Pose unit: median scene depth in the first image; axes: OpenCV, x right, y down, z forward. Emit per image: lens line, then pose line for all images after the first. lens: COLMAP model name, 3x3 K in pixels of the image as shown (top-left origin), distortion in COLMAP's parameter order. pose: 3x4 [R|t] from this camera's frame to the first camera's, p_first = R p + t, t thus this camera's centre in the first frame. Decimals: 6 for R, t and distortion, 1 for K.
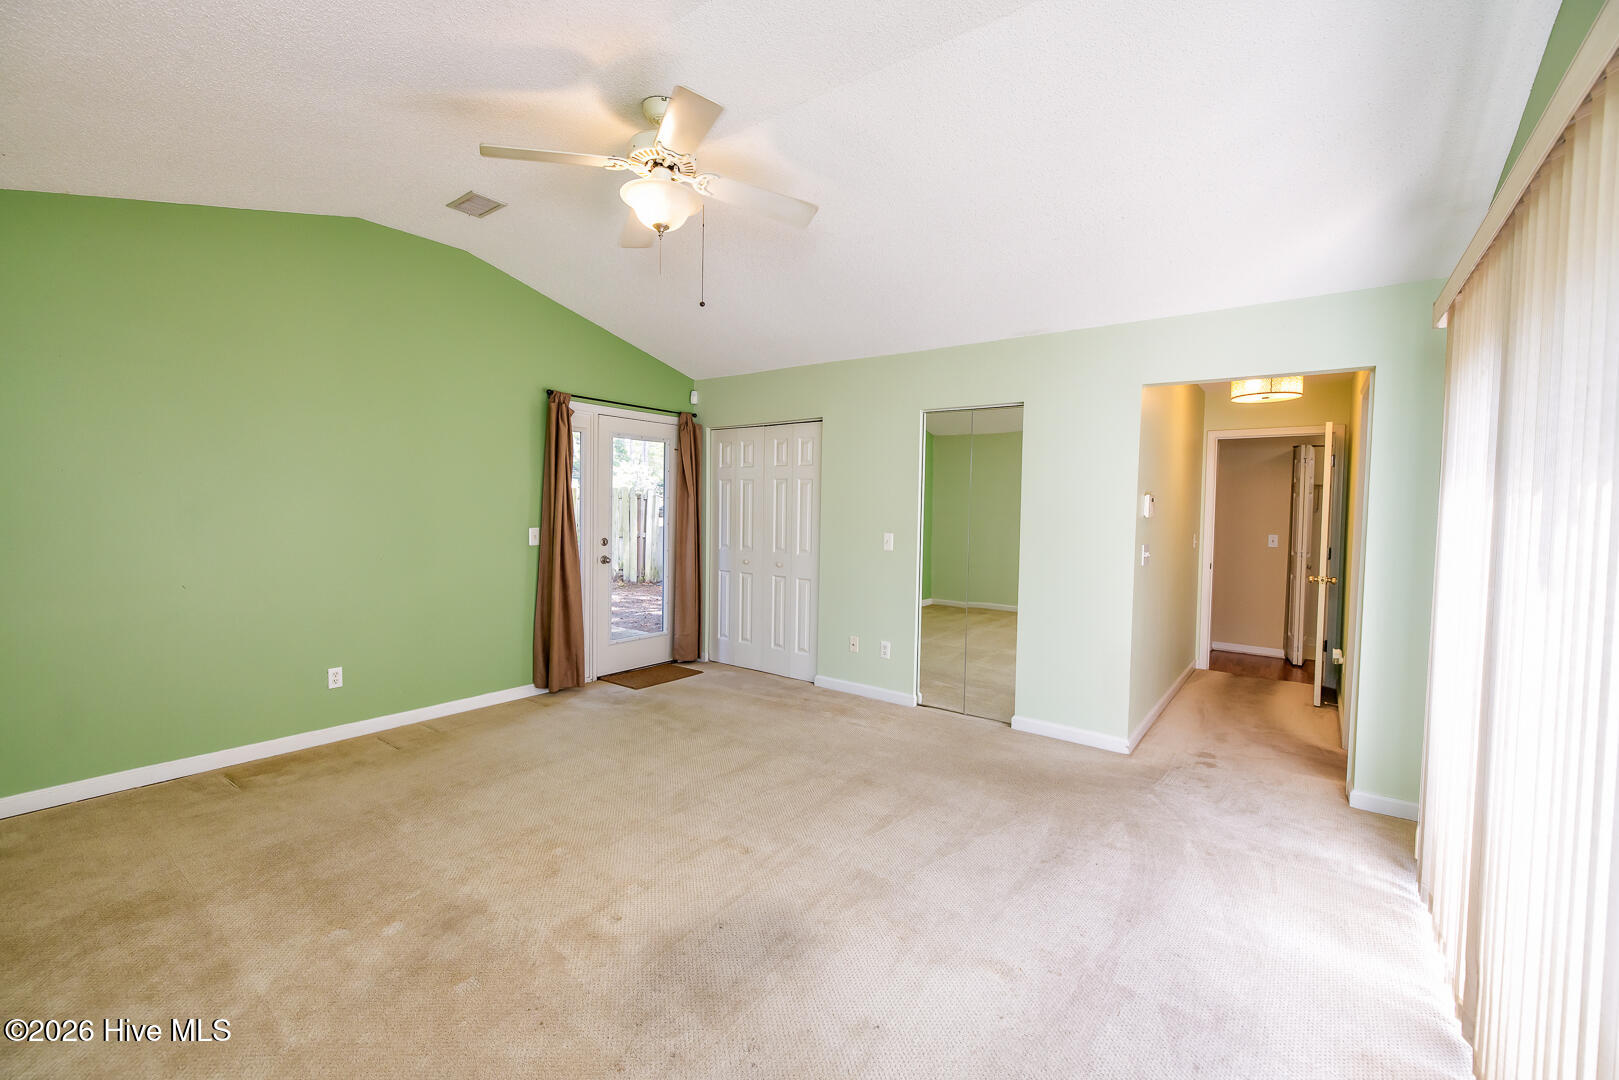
lens RADIAL K [[675.8, 0, 807.0], [0, 675.8, 533.8], [0, 0, 1]] dist [-0.000370, 0.000222]
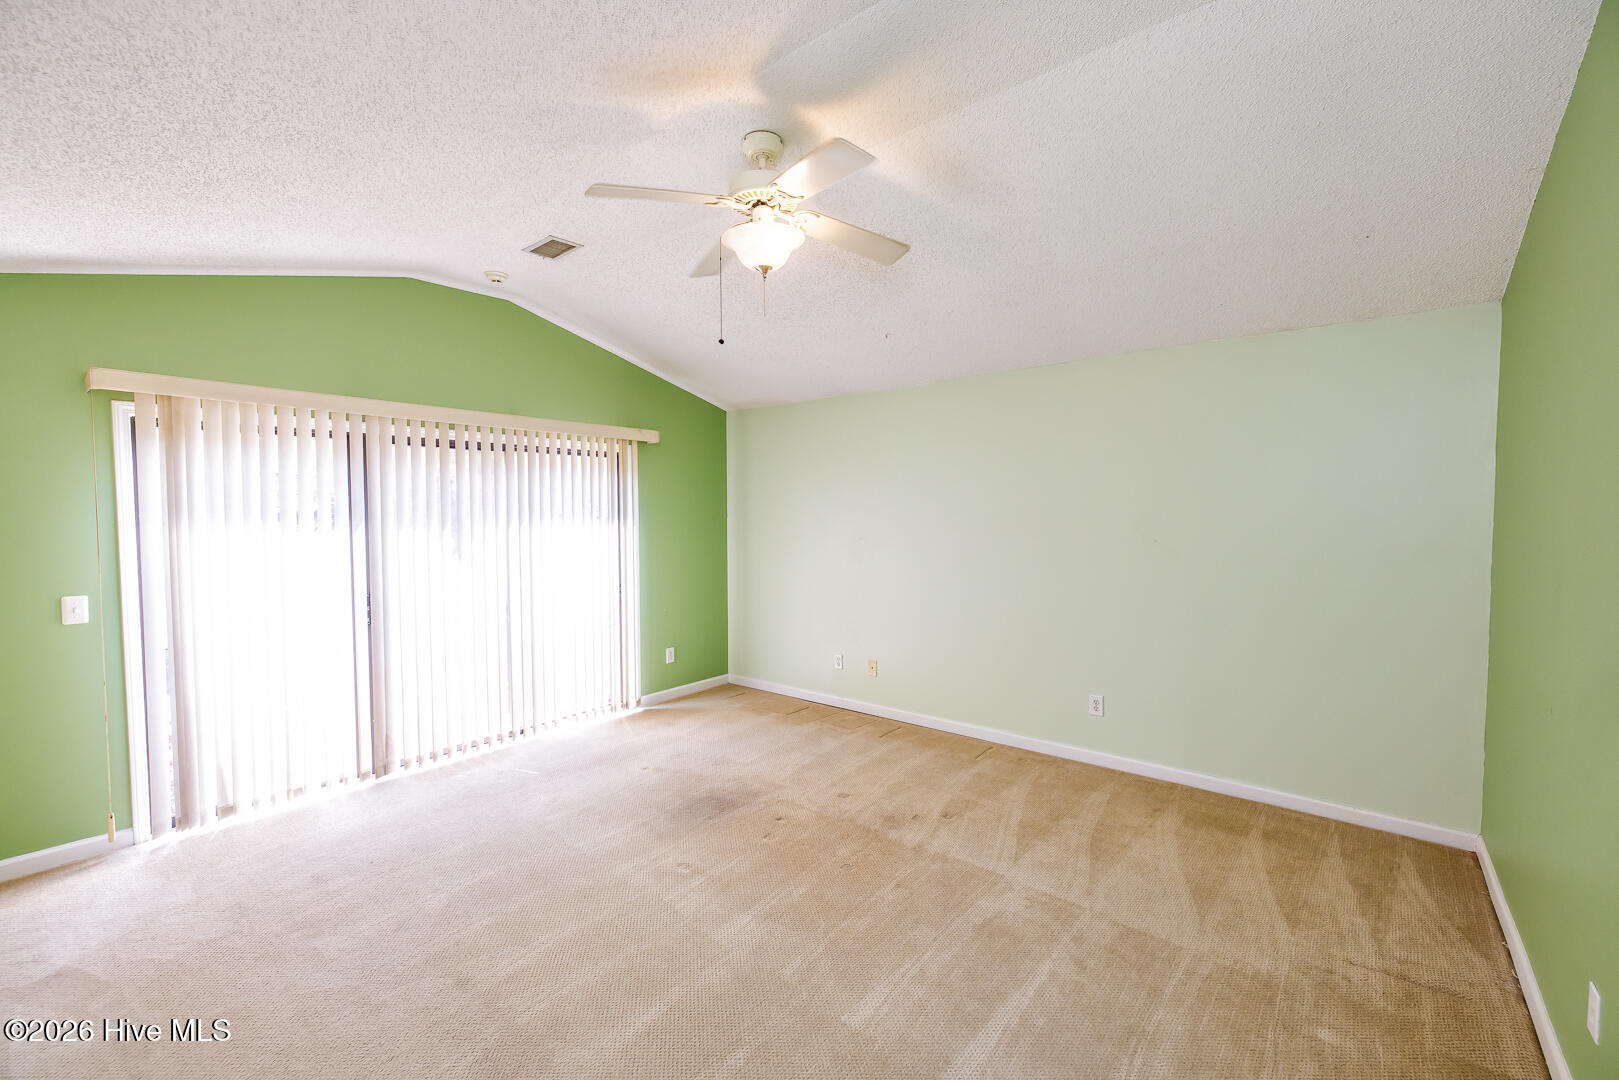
lens RADIAL K [[673.7, 0, 803.2], [0, 673.7, 538.4], [0, 0, 1]] dist [-0.001425, 0.000640]
pose [[-0.998745, -0.015344, 0.047683, -0.193461], [-0.011530, 0.996787, 0.079263, -0.086443], [-0.048746, 0.078614, -0.995713, 1.187718]]
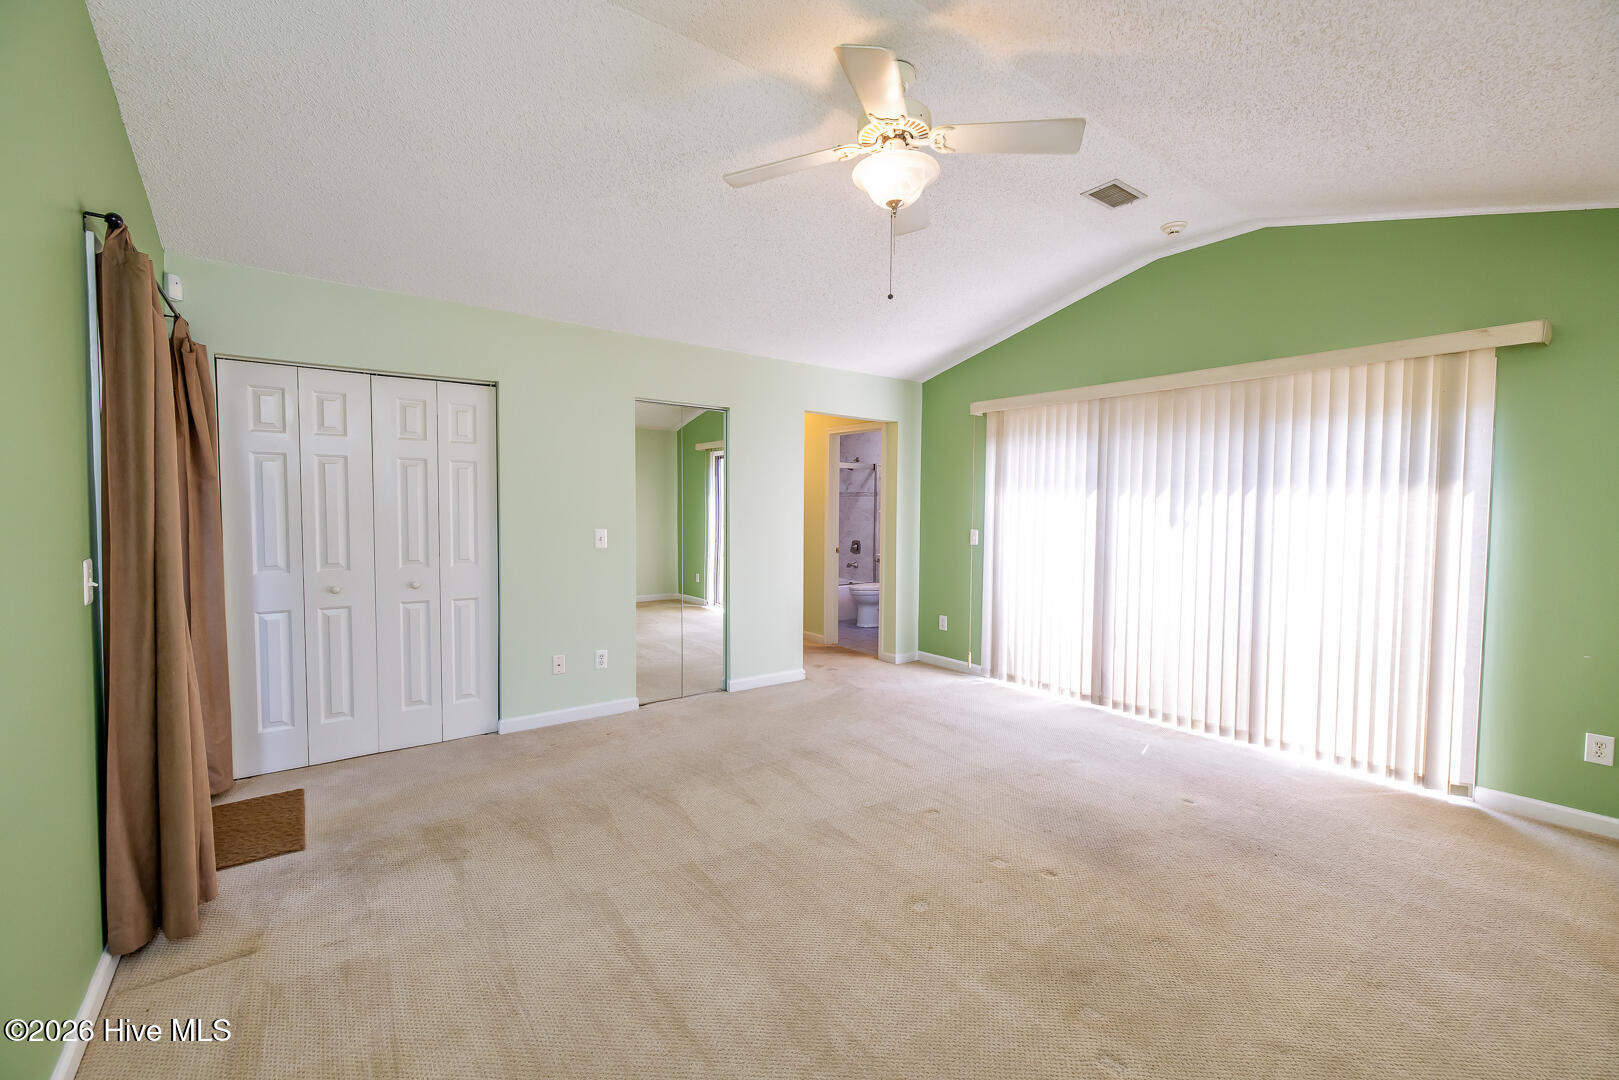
lens RADIAL K [[673.7, 0, 803.2], [0, 673.7, 538.4], [0, 0, 1]] dist [-0.001425, 0.000640]
pose [[0.276259, -0.061910, 0.959087, -0.696992], [0.034241, 0.997924, 0.054554, -0.029407], [-0.960473, 0.017769, 0.277805, 0.521376]]
